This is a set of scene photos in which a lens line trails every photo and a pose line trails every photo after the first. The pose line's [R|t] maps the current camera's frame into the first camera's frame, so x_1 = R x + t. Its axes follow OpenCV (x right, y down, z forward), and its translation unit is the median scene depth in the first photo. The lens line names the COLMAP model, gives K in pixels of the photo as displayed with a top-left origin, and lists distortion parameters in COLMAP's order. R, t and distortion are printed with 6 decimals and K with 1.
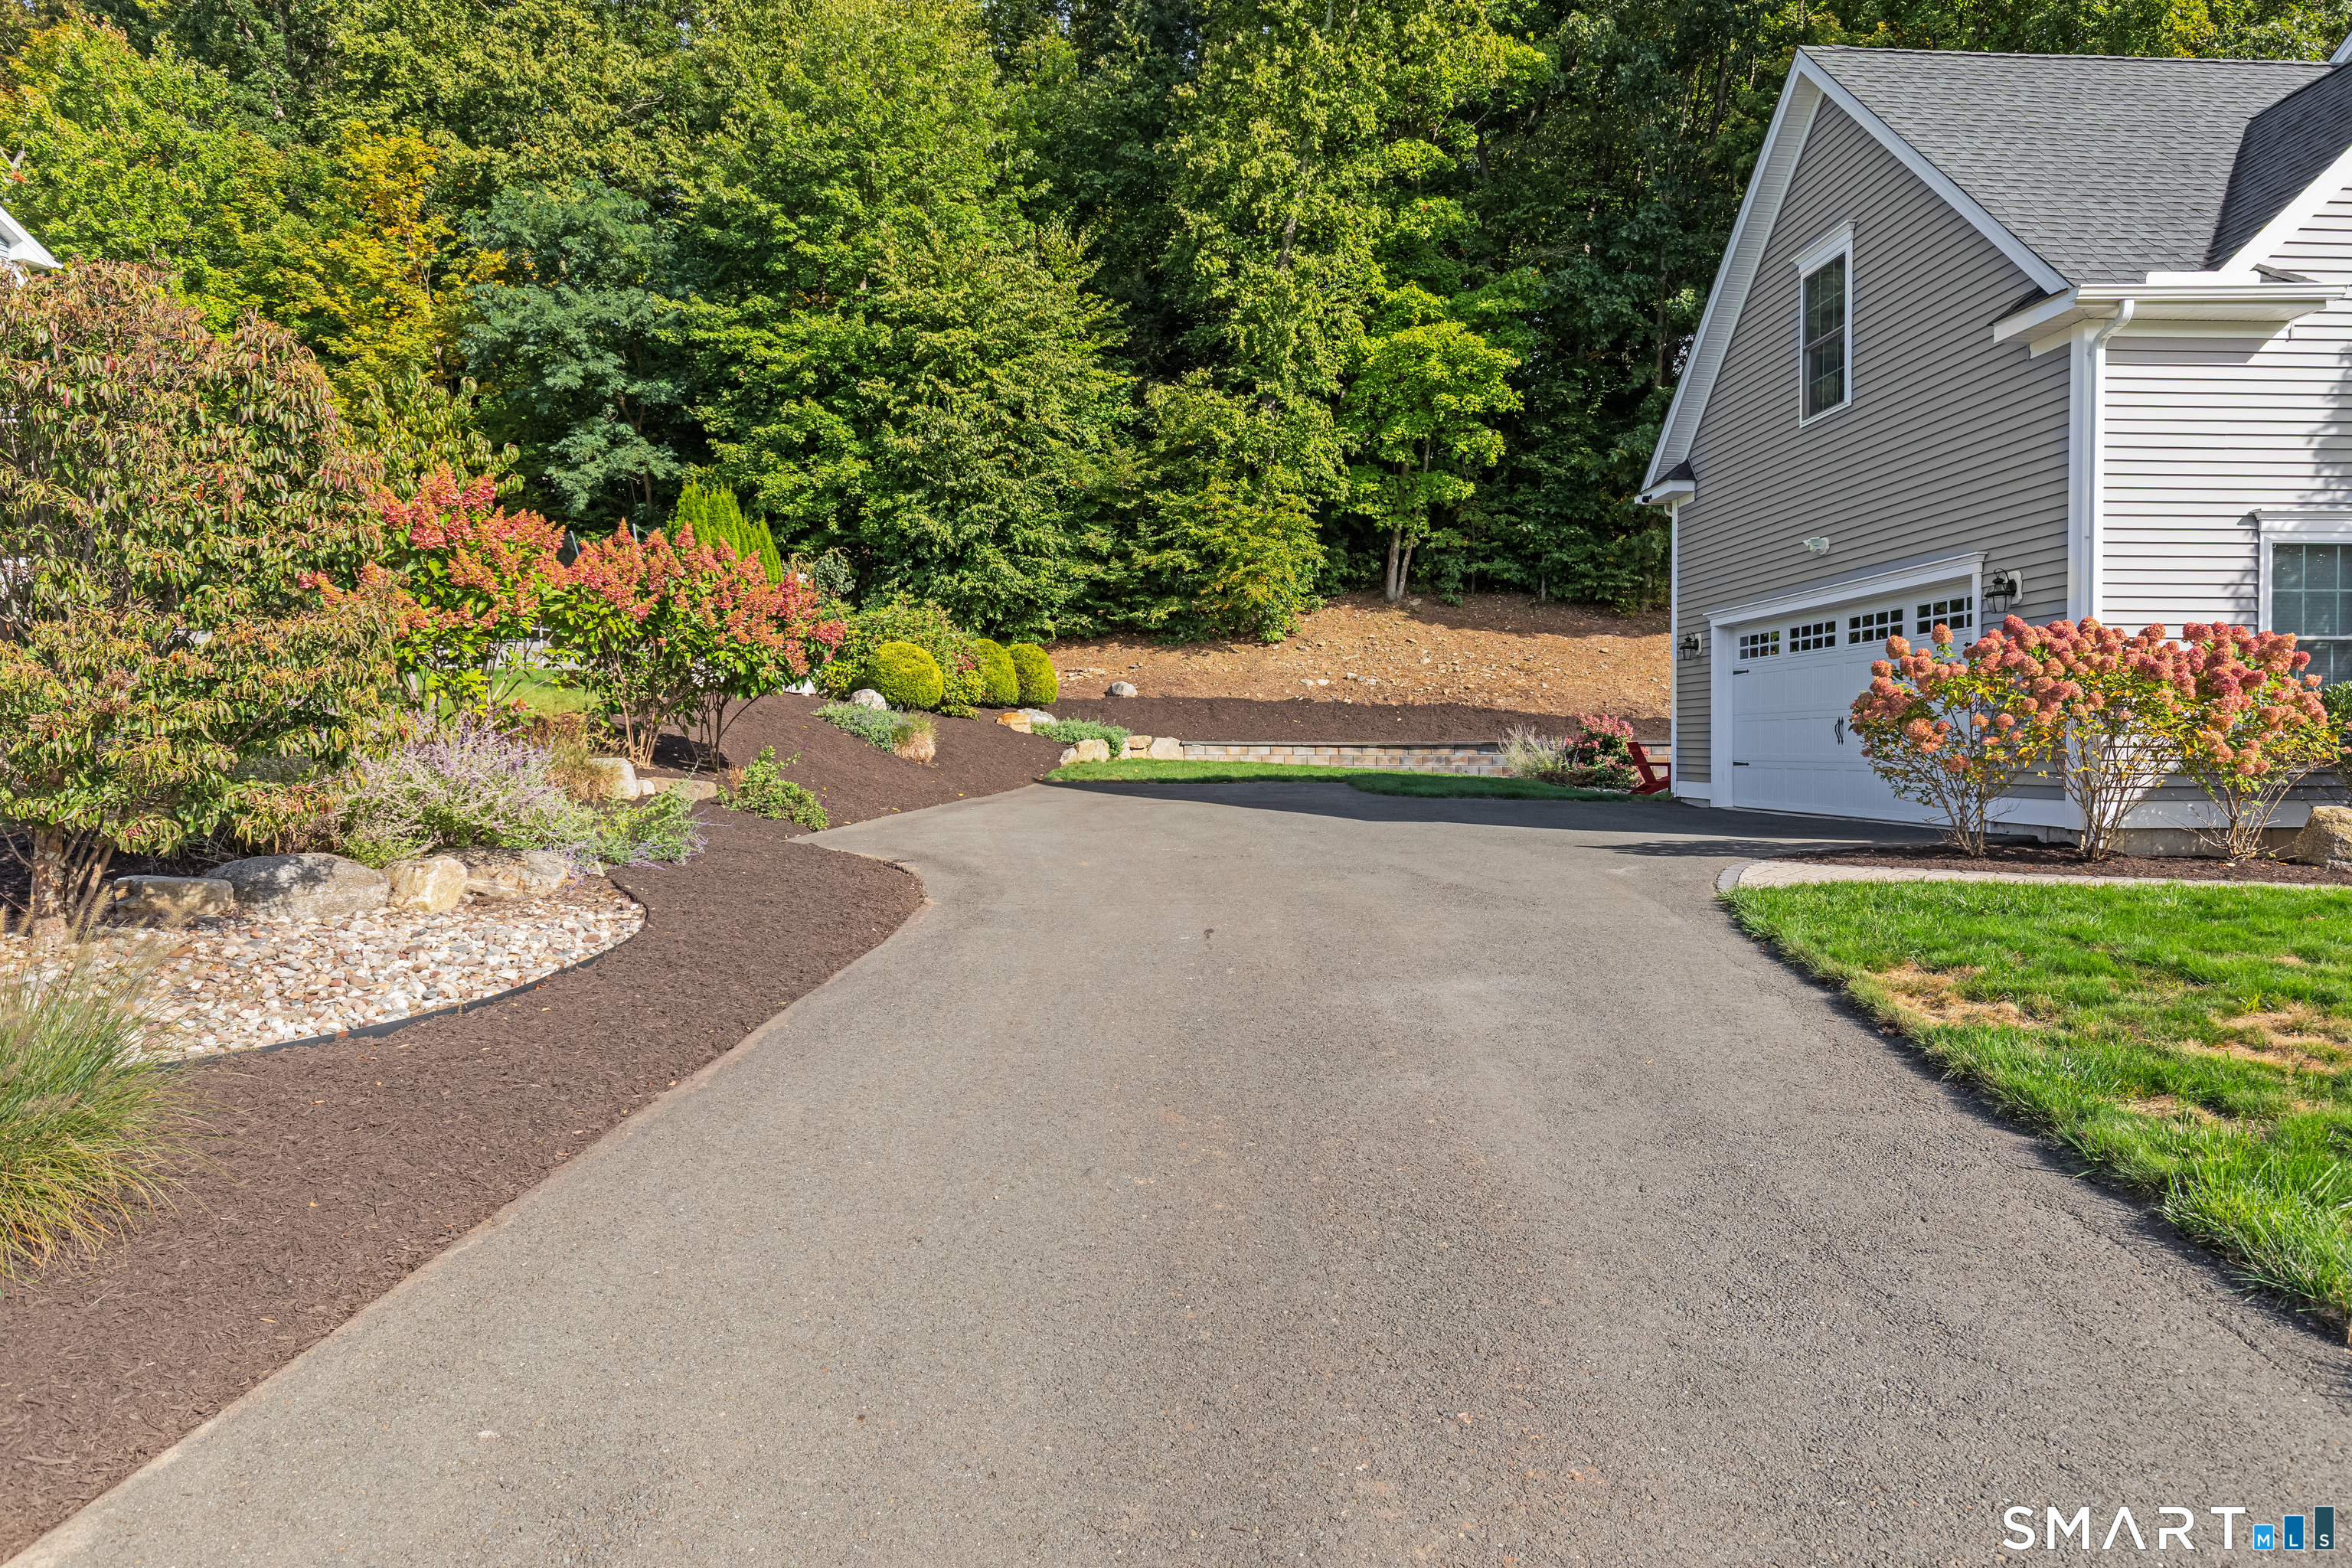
lens RADIAL K [[1460.7, 0, 1176.0], [0, 1460.7, 784.0], [0, 0, 1]] dist [0.000938, 0.000305]
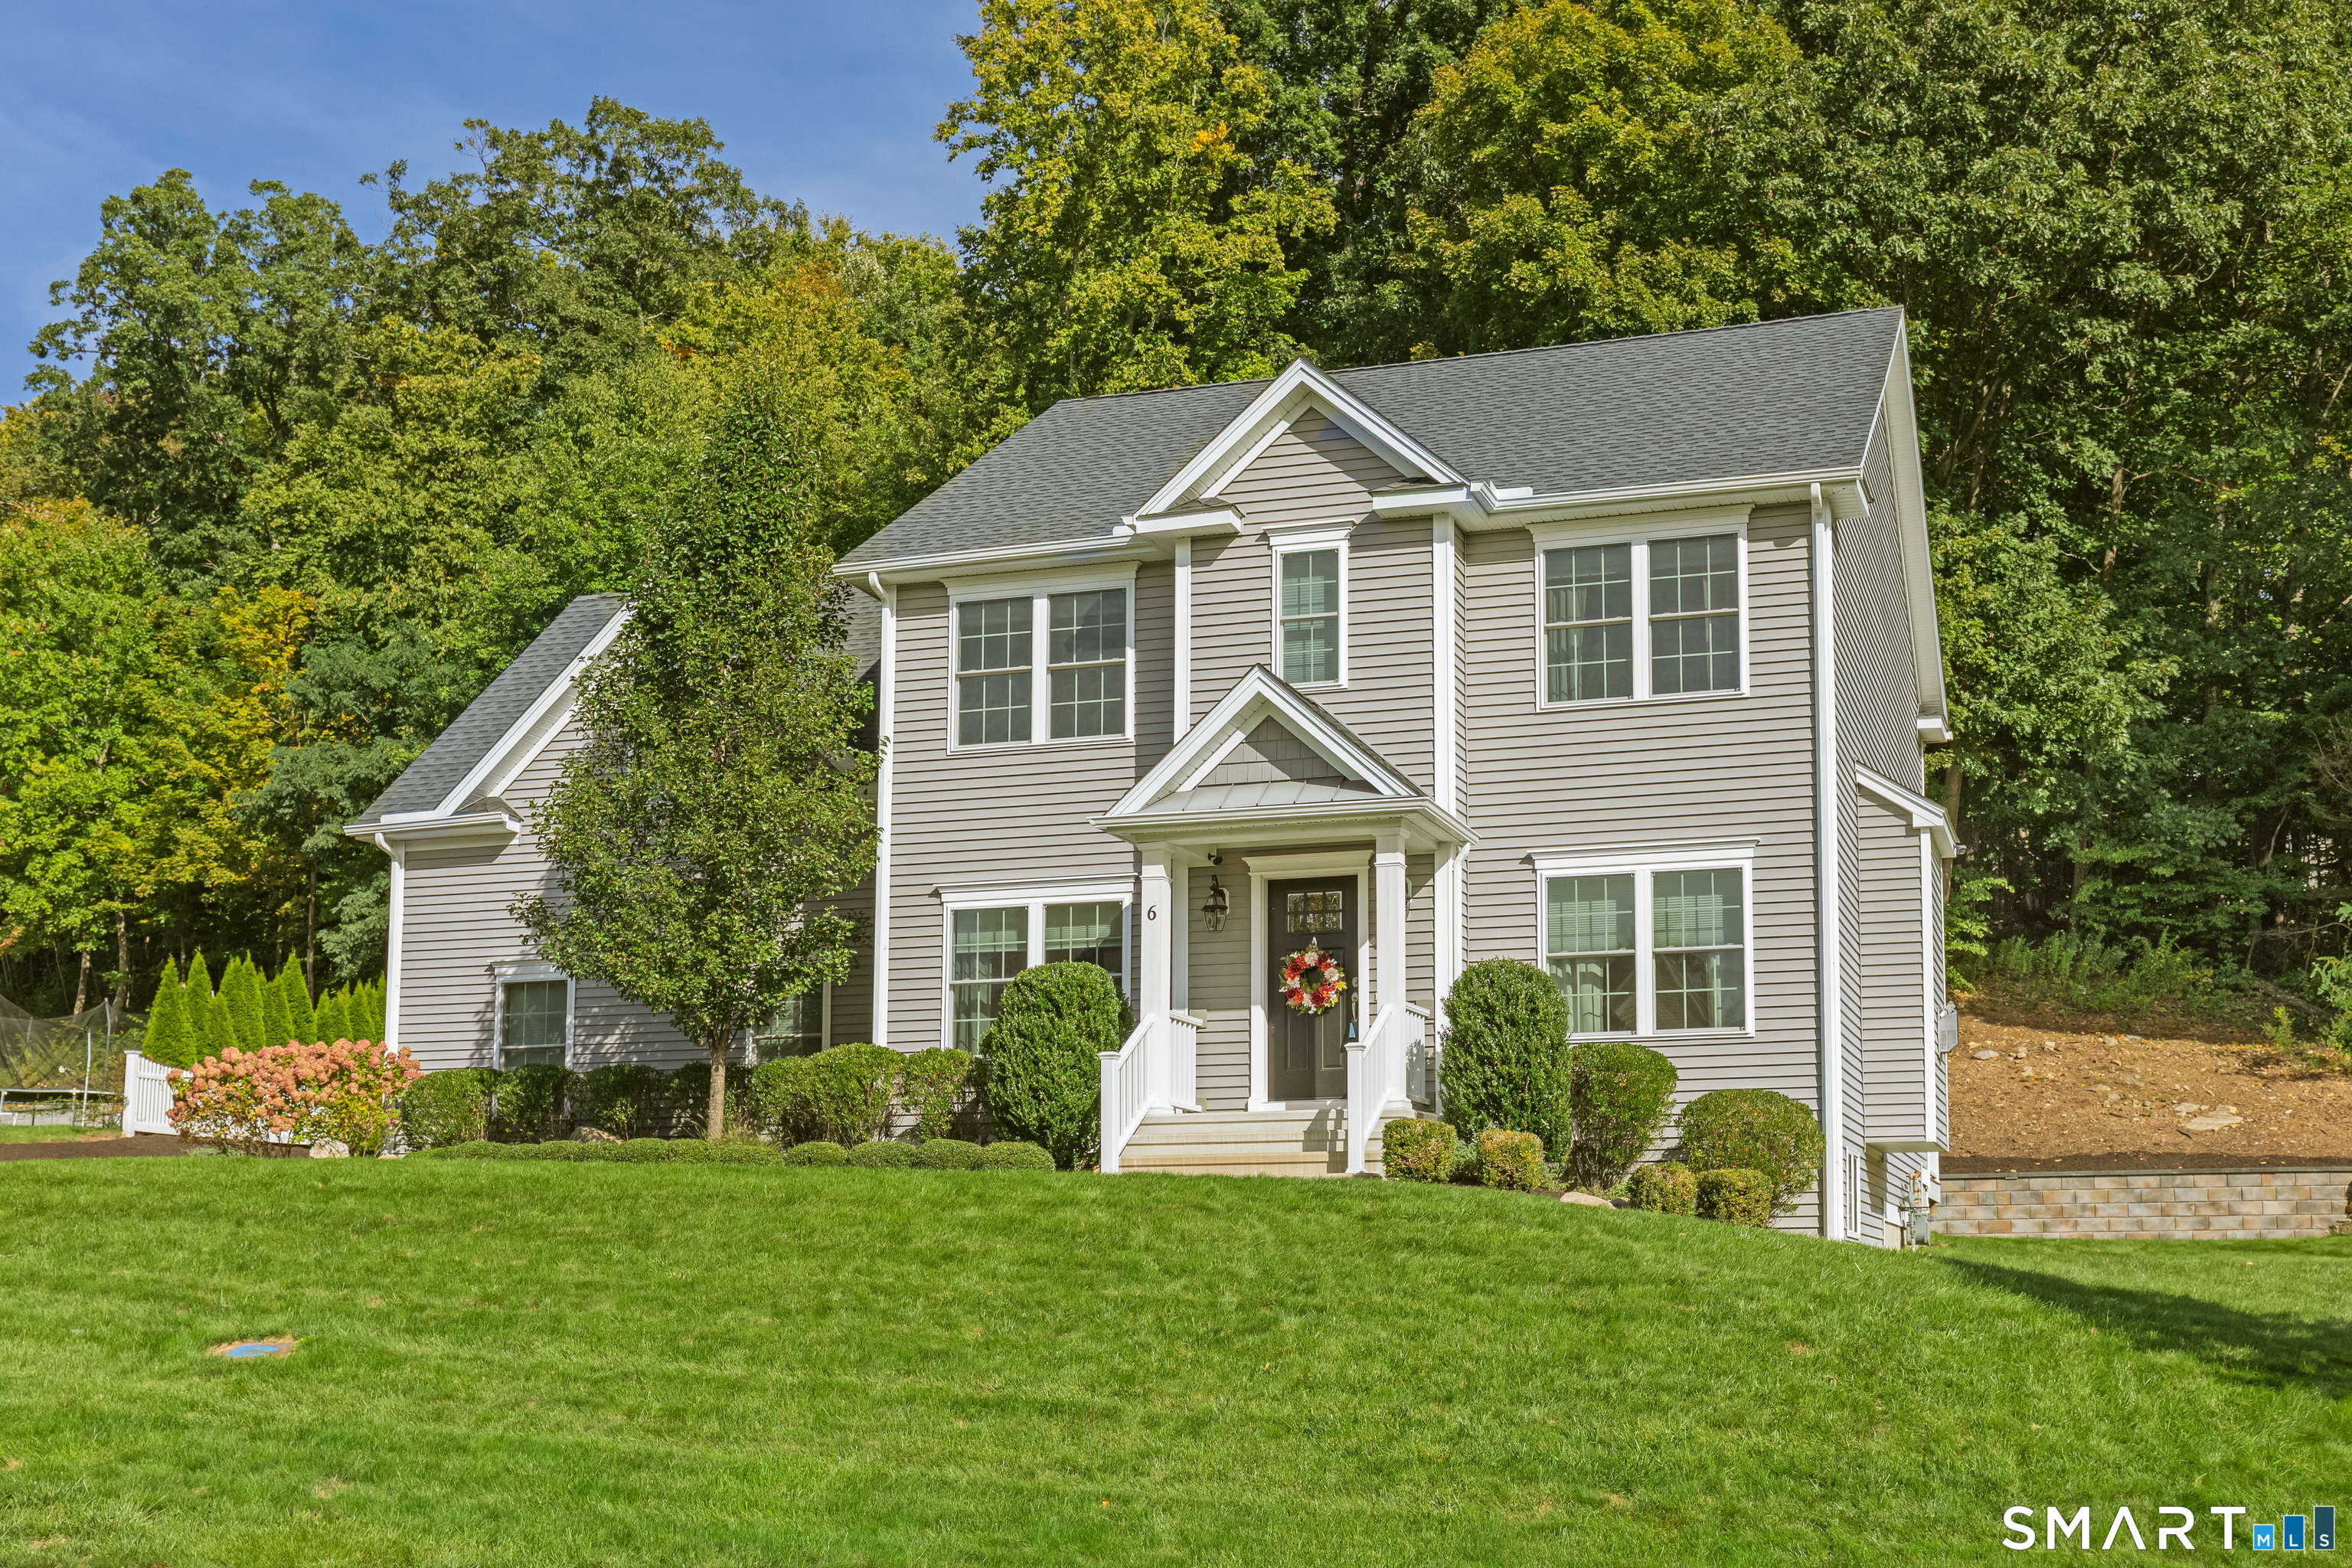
lens RADIAL K [[2434.3, 0, 1176.0], [0, 2434.3, 784.0], [0, 0, 1]] dist [0.060632, -0.308615]
pose [[0.948497, -0.081544, -0.306111, 0.631945], [0.010018, 0.973540, -0.228297, 0.060332], [0.316628, 0.213473, 0.924216, -0.318330]]
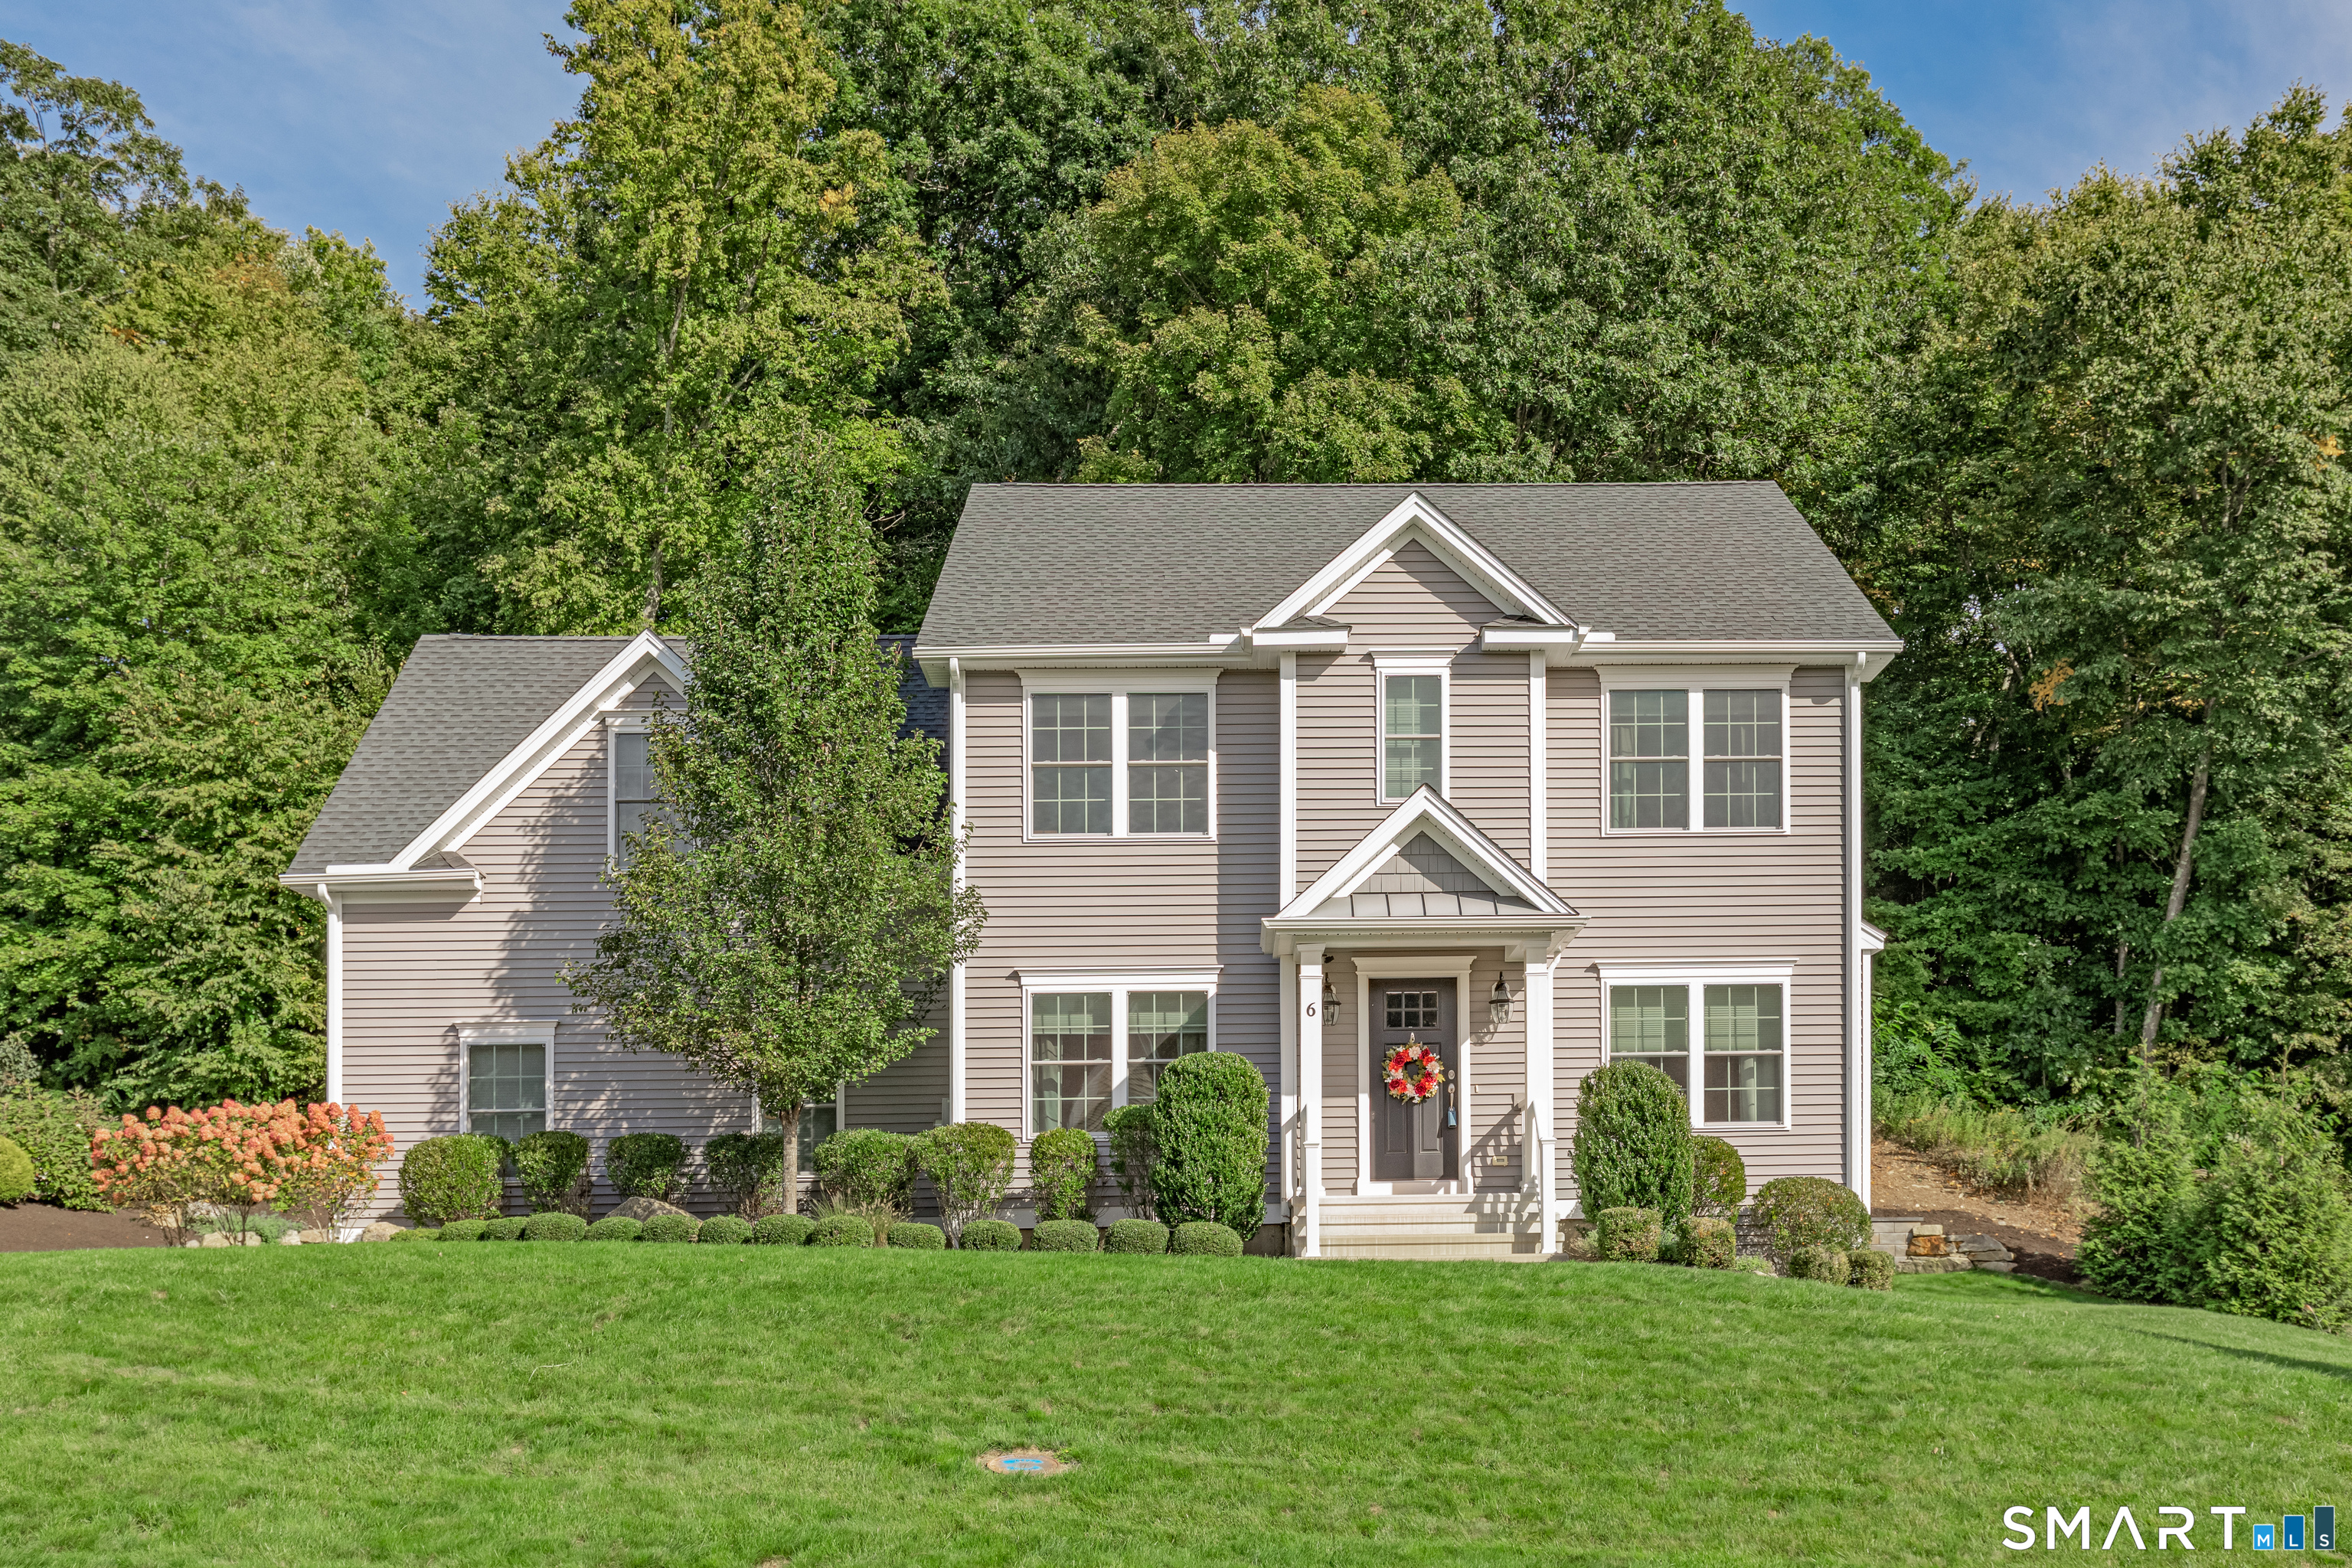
lens RADIAL K [[2303.8, 0, 1172.4], [0, 2303.8, 1018.9], [0, 0, 1]] dist [0.055094, -0.124608]
pose [[0.999552, -0.029550, 0.004705, 0.418915], [0.029918, 0.989700, -0.139995, 0.042571], [-0.000520, 0.140073, 0.990141, -0.359209]]
